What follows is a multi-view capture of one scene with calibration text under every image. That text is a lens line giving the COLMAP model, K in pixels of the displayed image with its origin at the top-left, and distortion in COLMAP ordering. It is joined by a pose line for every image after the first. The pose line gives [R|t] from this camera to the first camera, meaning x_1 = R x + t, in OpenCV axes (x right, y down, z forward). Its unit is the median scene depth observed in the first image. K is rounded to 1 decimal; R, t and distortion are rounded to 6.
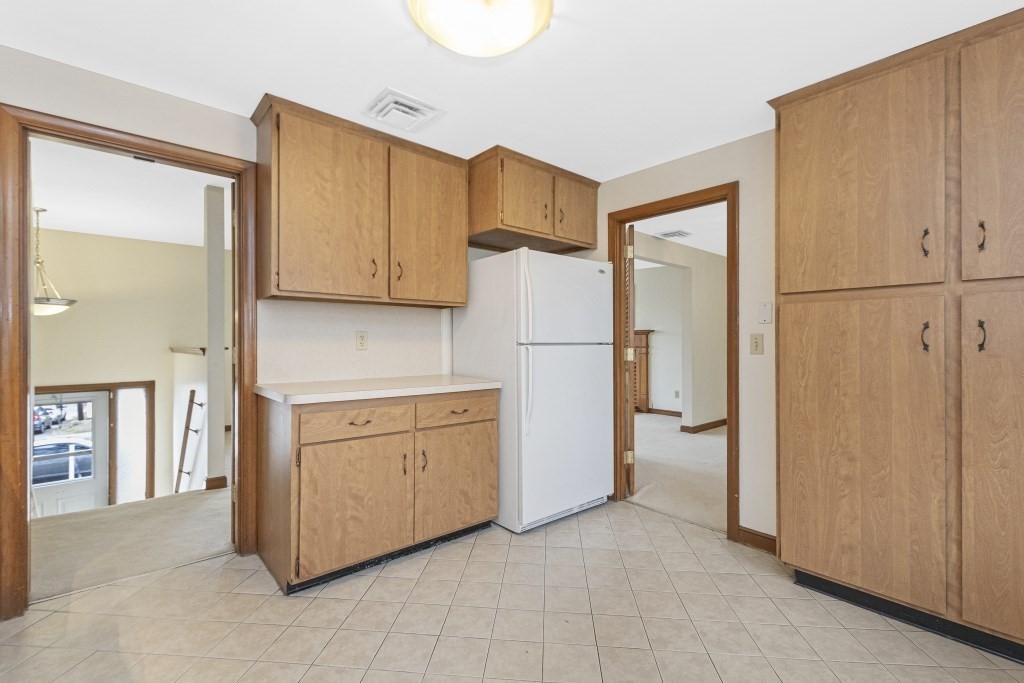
lens RADIAL K [[443.6, 0, 512.5], [0, 443.6, 342.6], [0, 0, 1]] dist [0.007213, -0.000990]
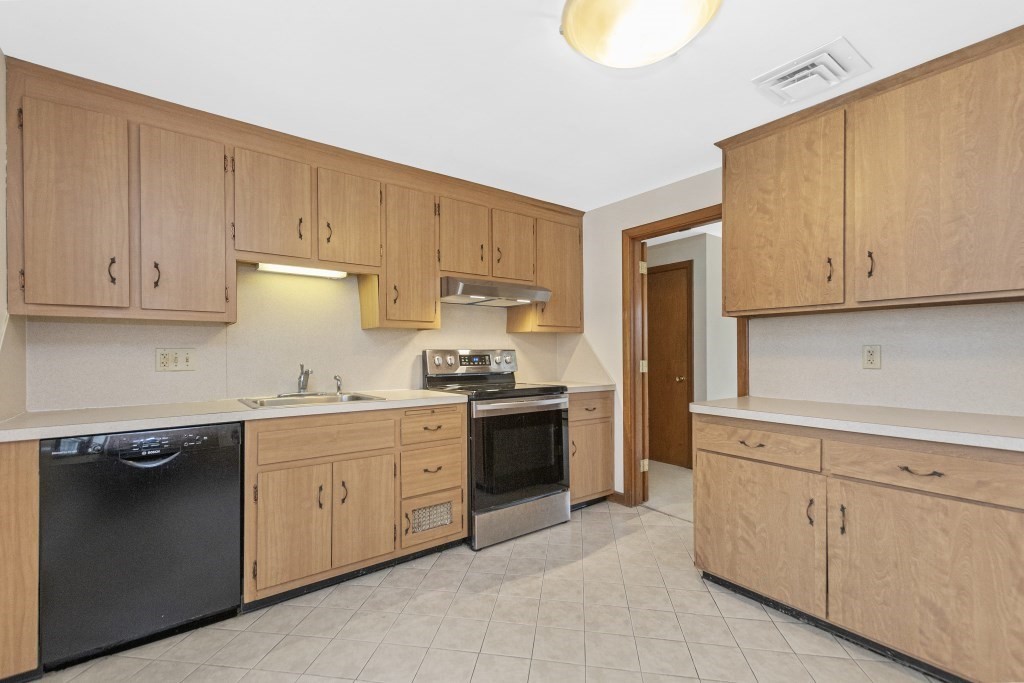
lens RADIAL K [[443.6, 0, 514.0], [0, 443.6, 355.2], [0, 0, 1]] dist [0.007213, -0.000990]
pose [[-0.054695, 0.002051, -0.998501, 0.587603], [-0.001817, 0.999996, 0.002154, -0.010022], [0.998501, 0.001932, -0.054691, 0.502714]]
